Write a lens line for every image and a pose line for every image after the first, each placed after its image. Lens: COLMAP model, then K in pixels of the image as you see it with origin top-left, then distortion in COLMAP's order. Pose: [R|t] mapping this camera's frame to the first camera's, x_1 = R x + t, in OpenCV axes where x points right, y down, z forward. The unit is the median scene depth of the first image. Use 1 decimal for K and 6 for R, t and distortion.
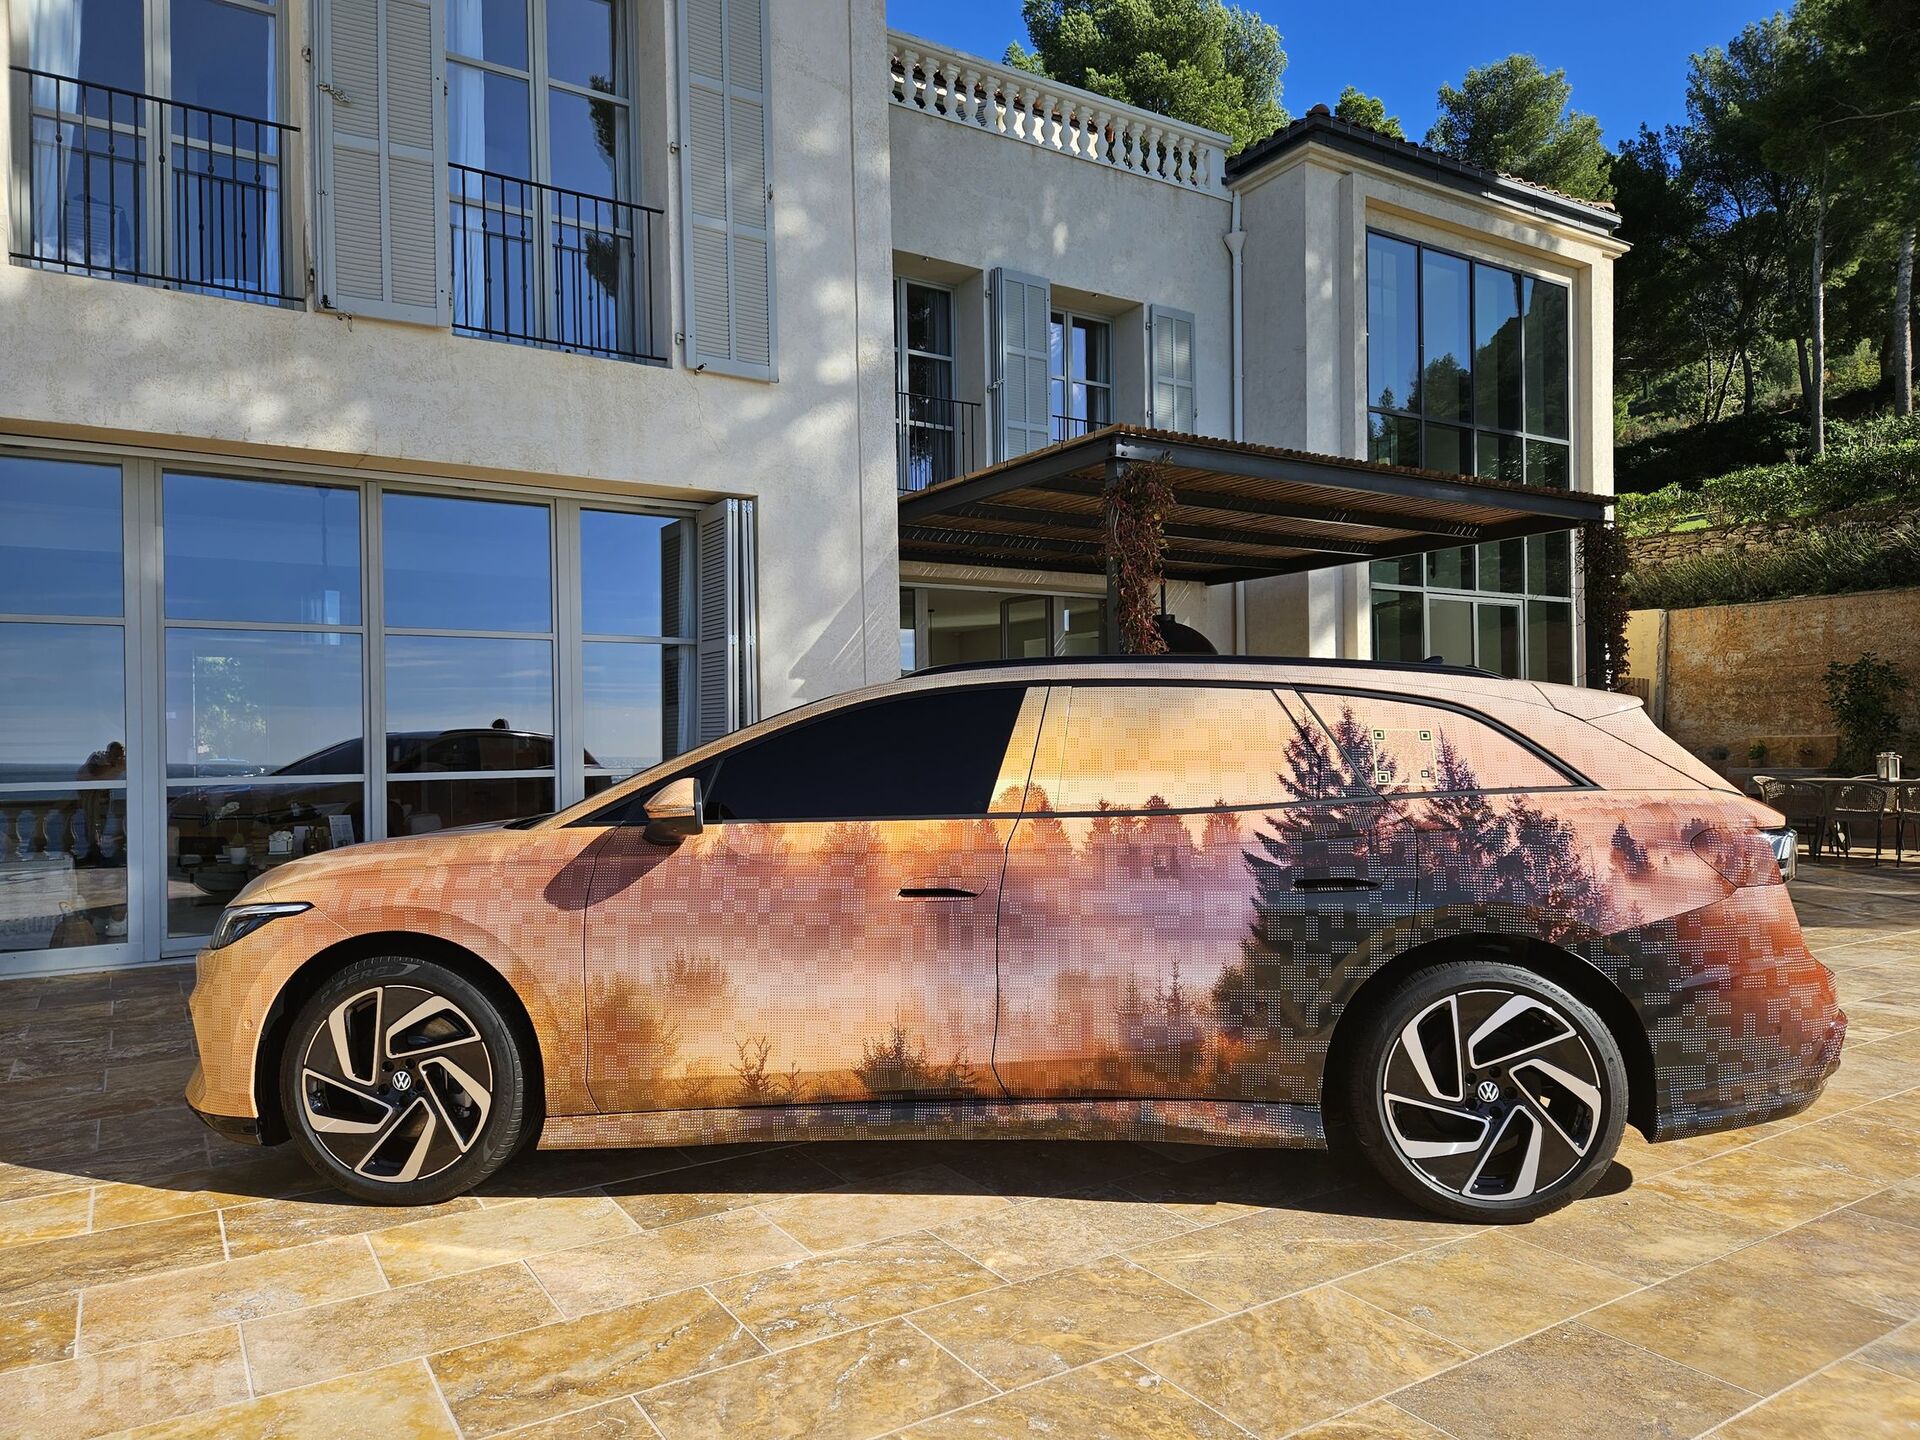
lens RADIAL K [[1282.0, 0, 955.7], [0, 1282.0, 717.4], [0, 0, 1]] dist [0.058277, -0.036280]
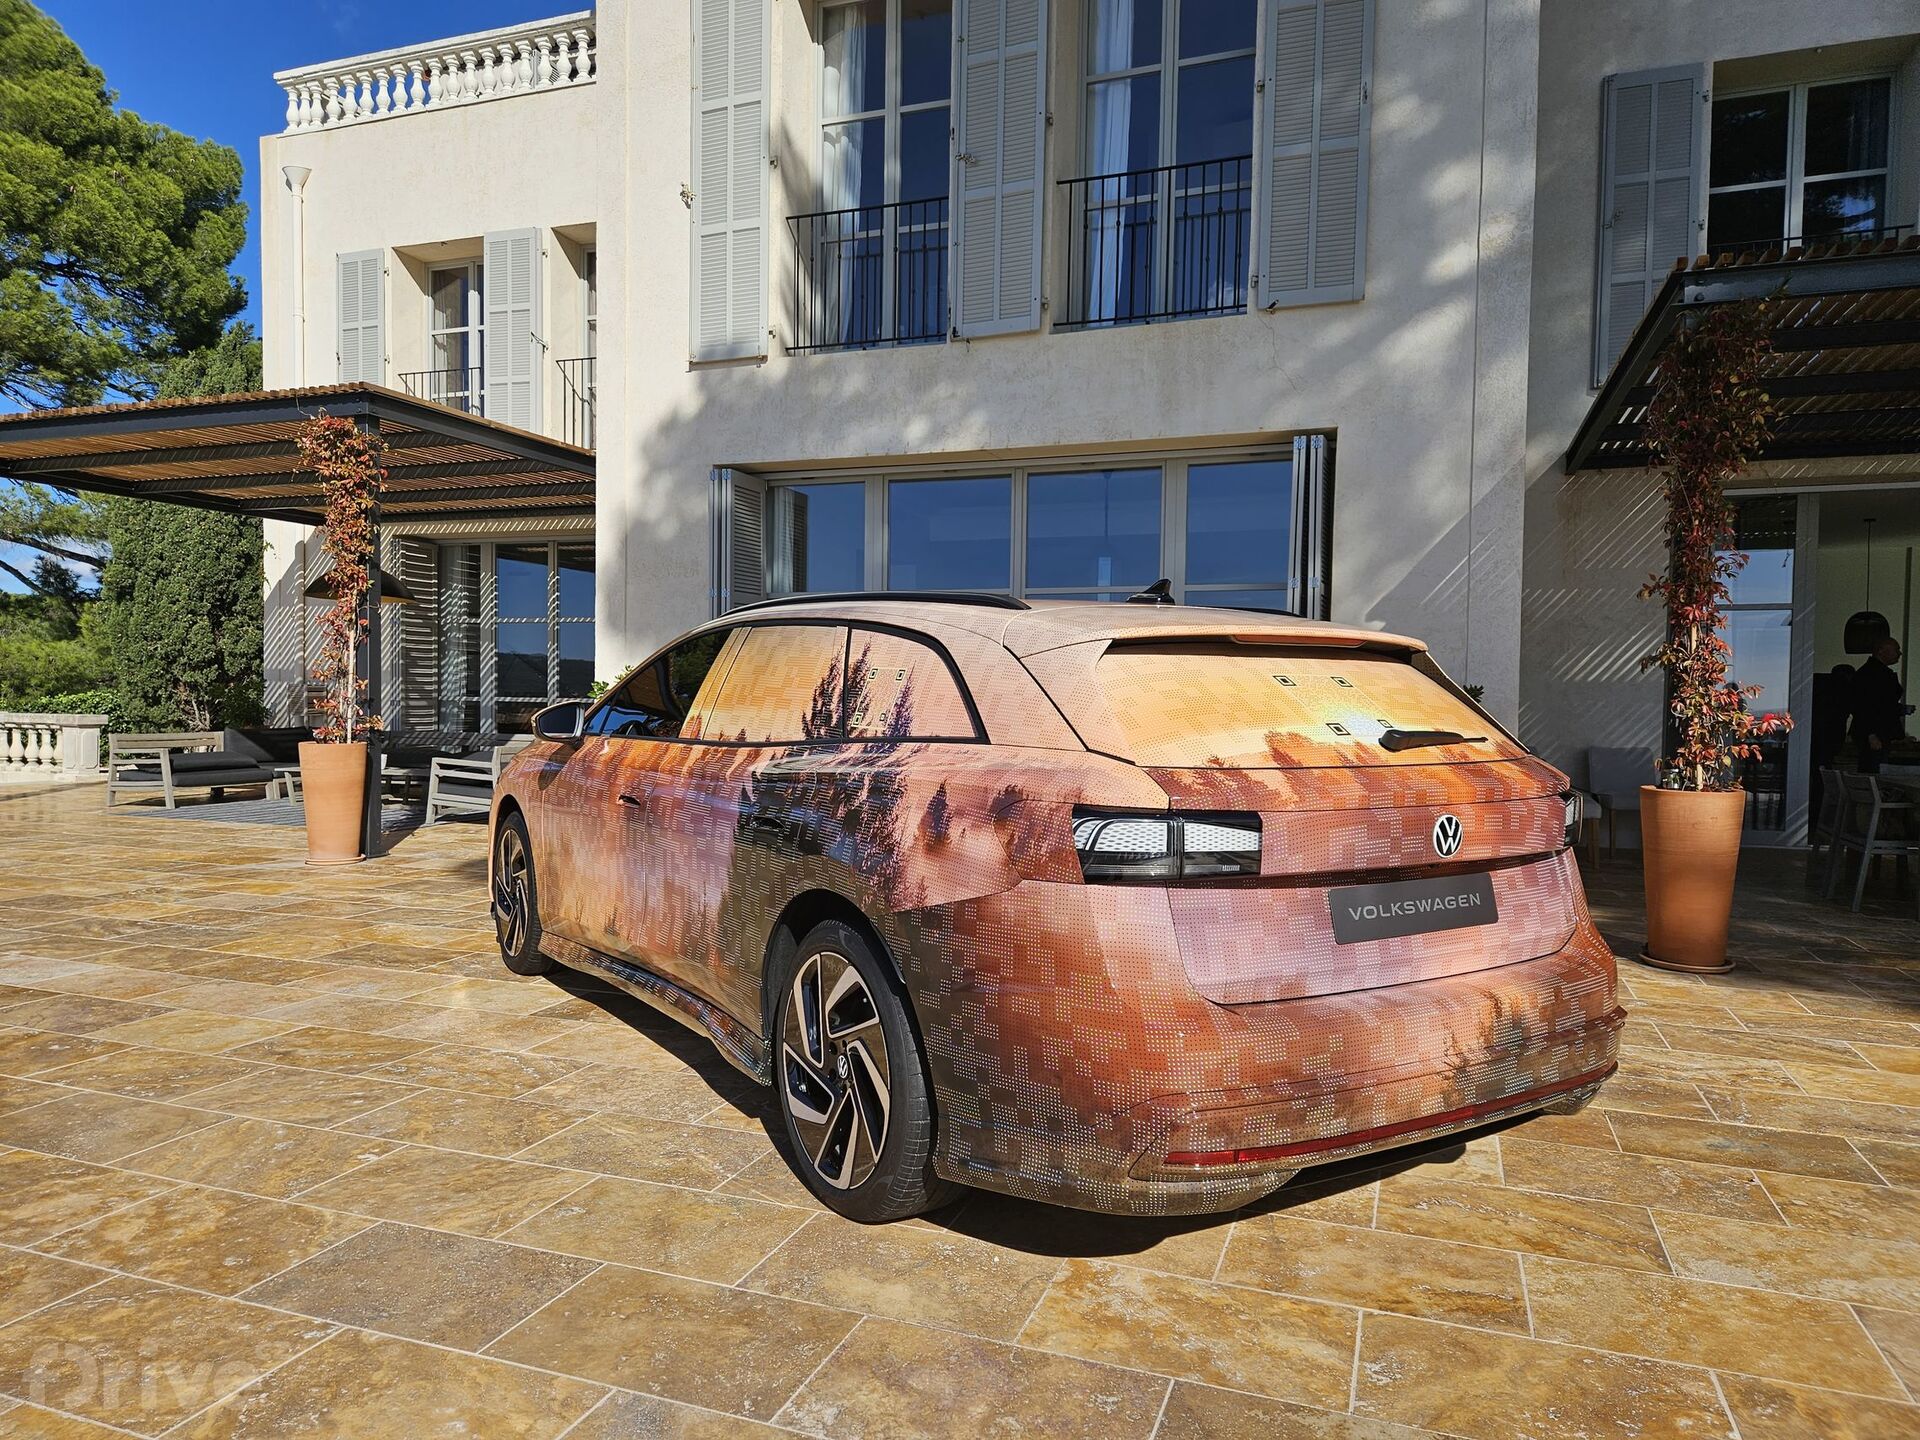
lens RADIAL K [[1282.0, 0, 943.2], [0, 1282.0, 720.8], [0, 0, 1]] dist [0.058277, -0.036280]
pose [[0.594652, 0.037143, -0.803125, 1.113376], [-0.004675, 0.999075, 0.042744, 0.008201], [0.803970, -0.021663, 0.594276, 0.505740]]
